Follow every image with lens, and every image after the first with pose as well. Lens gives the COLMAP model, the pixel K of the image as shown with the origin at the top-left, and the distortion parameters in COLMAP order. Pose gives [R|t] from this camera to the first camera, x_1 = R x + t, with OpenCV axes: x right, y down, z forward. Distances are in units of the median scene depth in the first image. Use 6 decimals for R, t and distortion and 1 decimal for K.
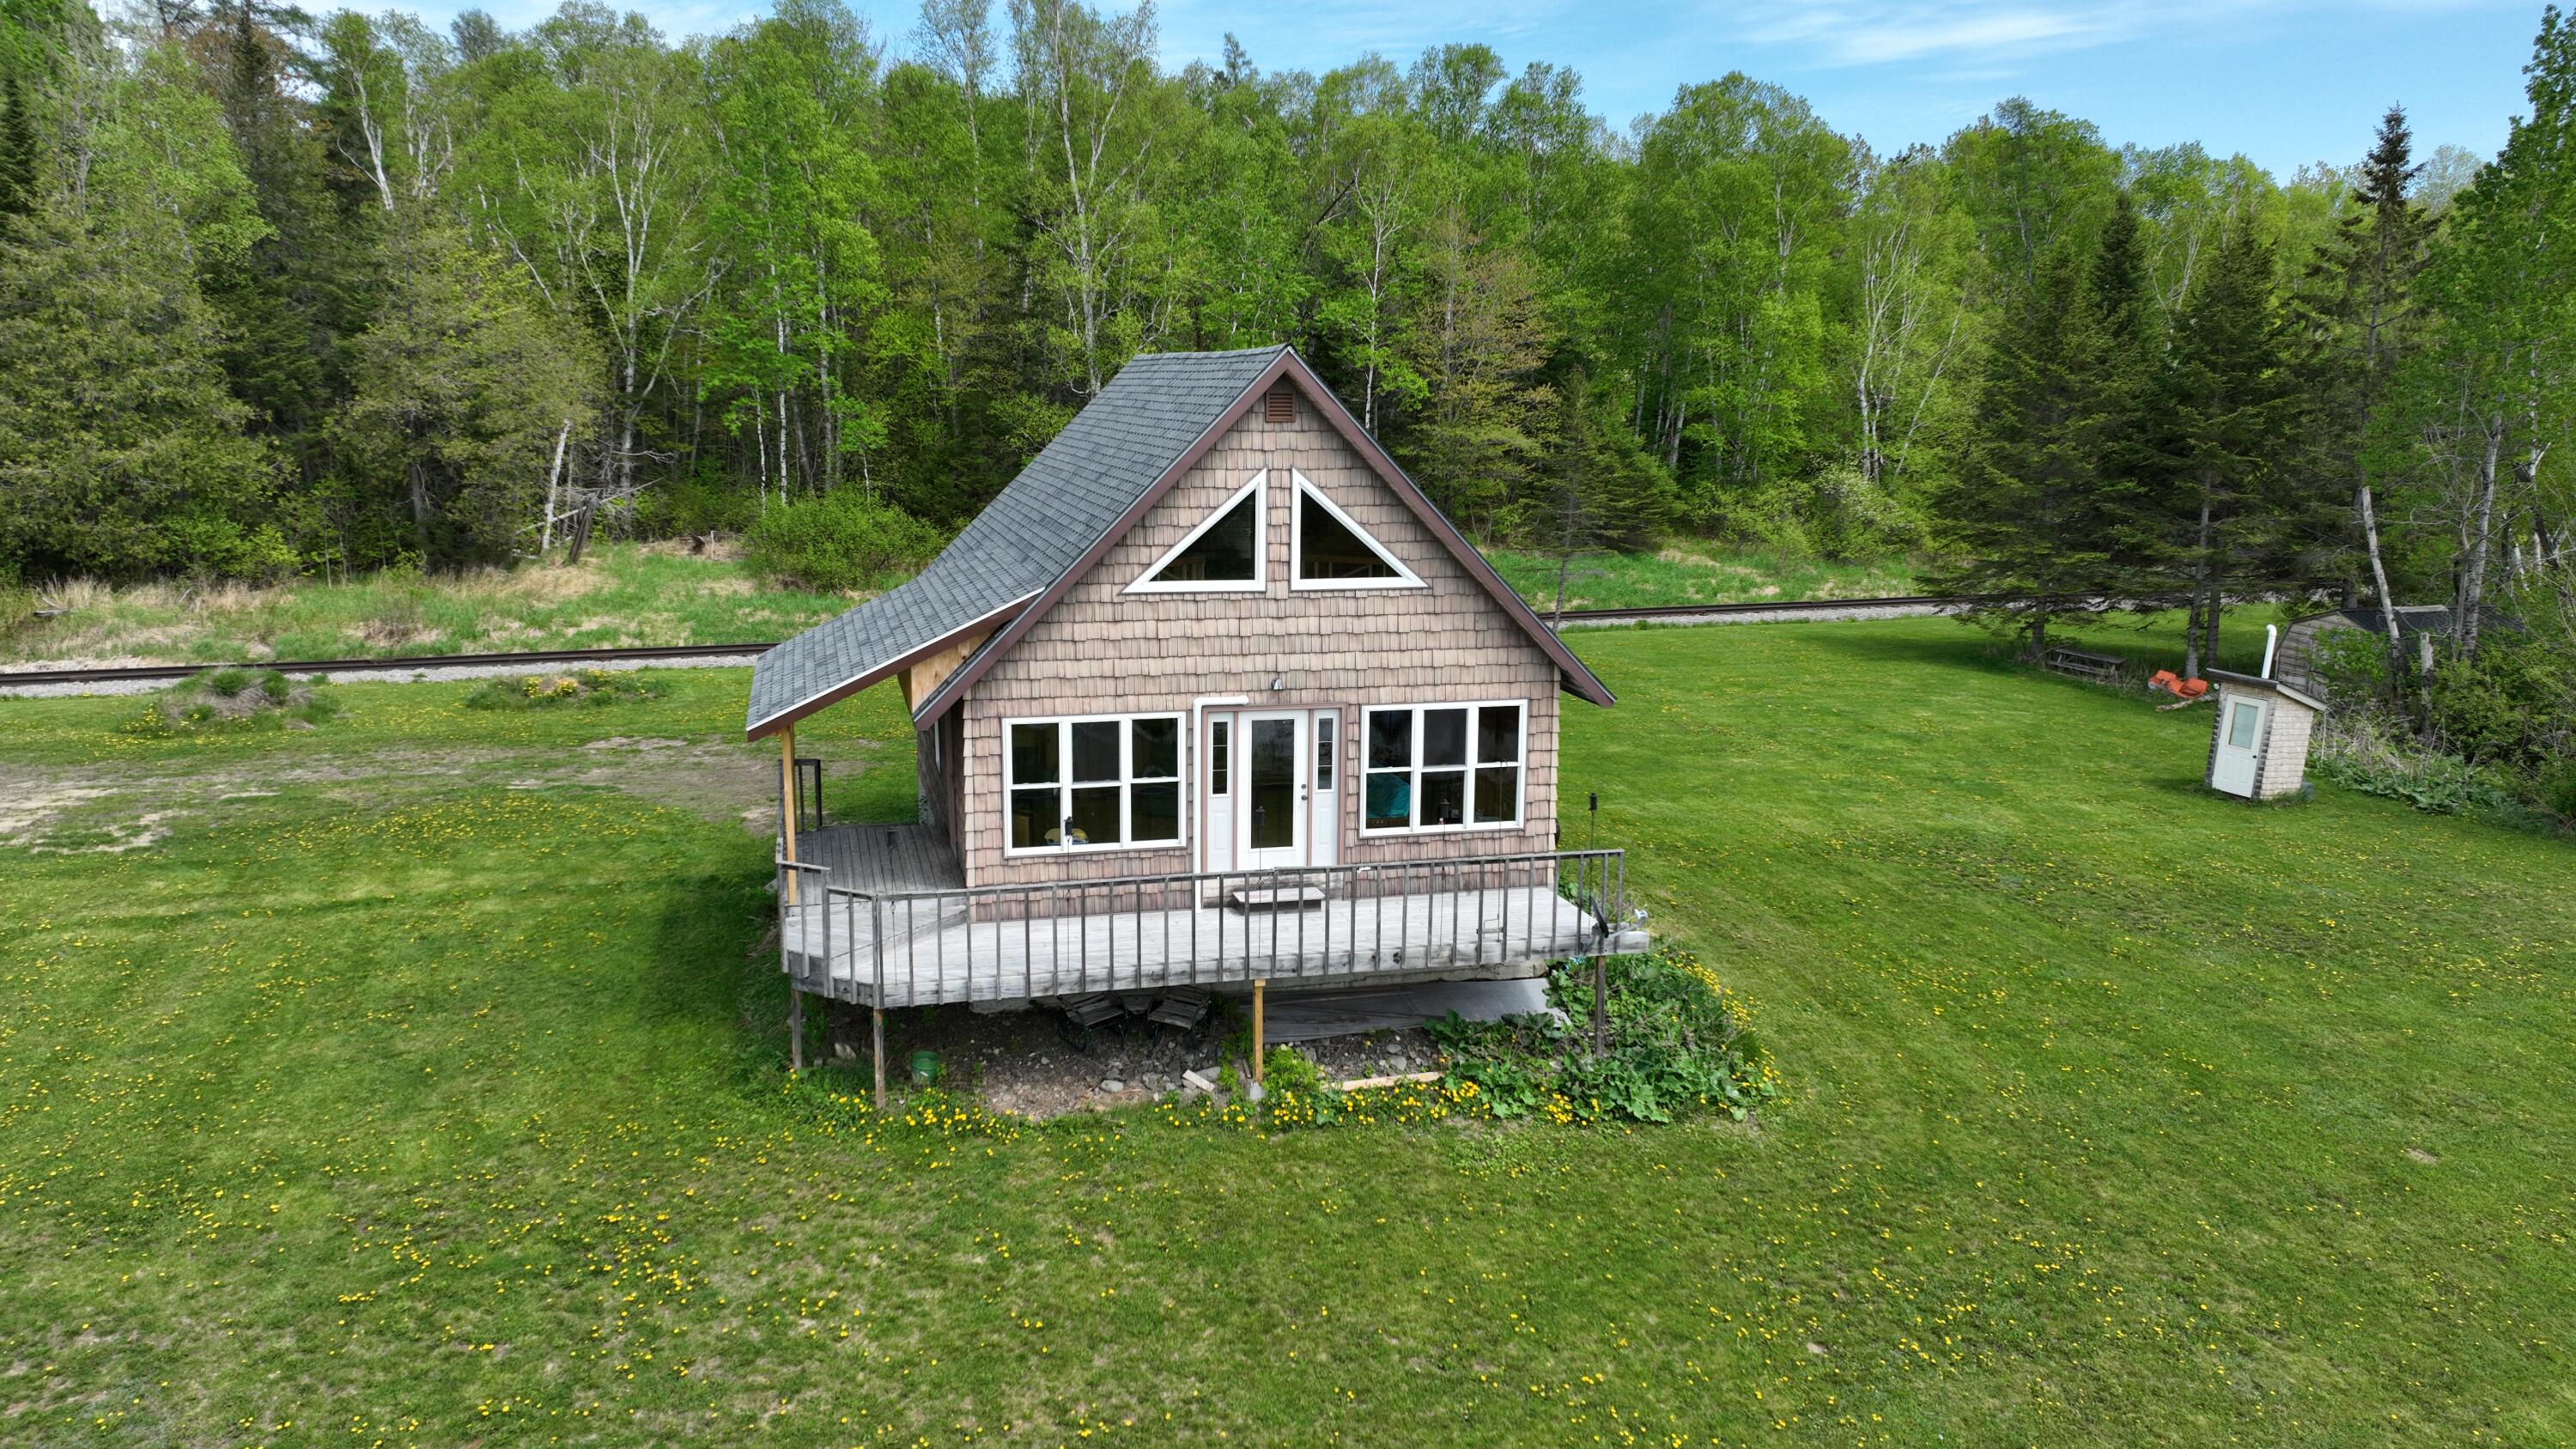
lens RADIAL K [[1847.2, 0, 1310.4], [0, 1847.2, 734.6], [0, 0, 1]] dist [0.010176, -0.001932]
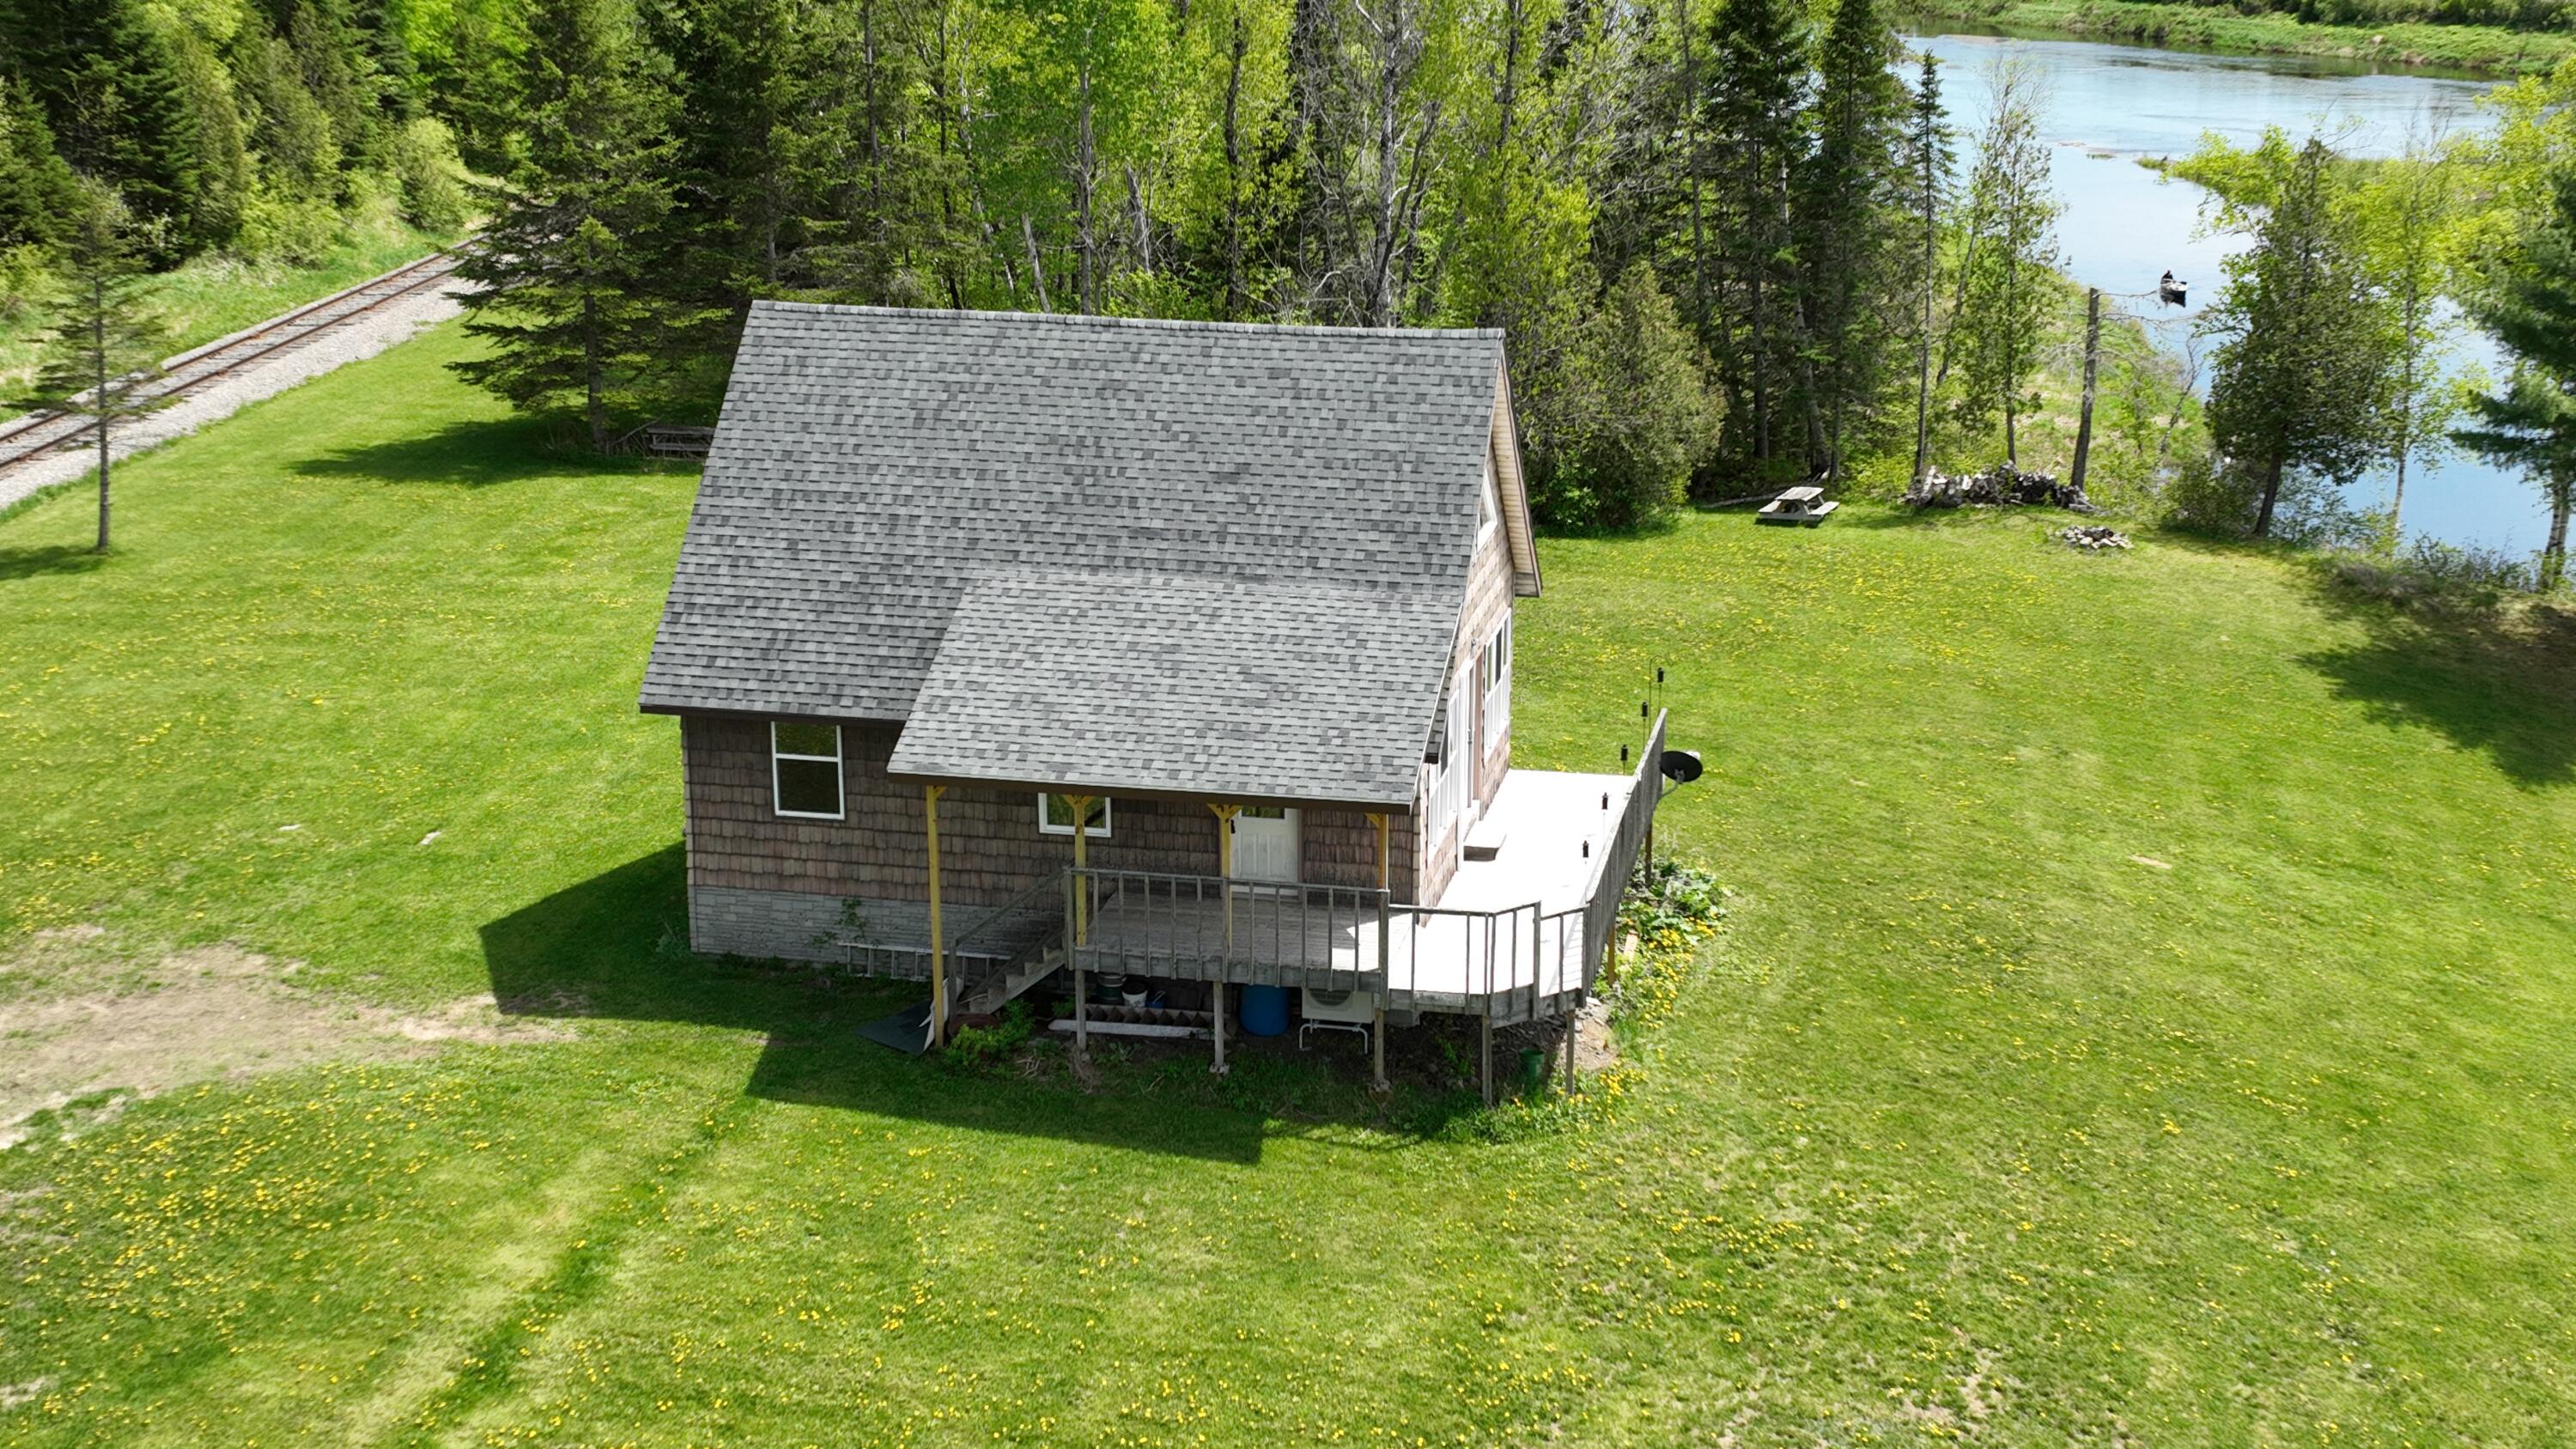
lens RADIAL K [[3175.3, 0, 1318.3], [0, 3175.3, 719.0], [0, 0, 1]] dist [0.022293, -0.037913]
pose [[0.456599, -0.249548, 0.853957, -1.356216], [0.161810, 0.967140, 0.196106, -0.297096], [-0.874834, 0.048637, 0.481974, 0.166569]]
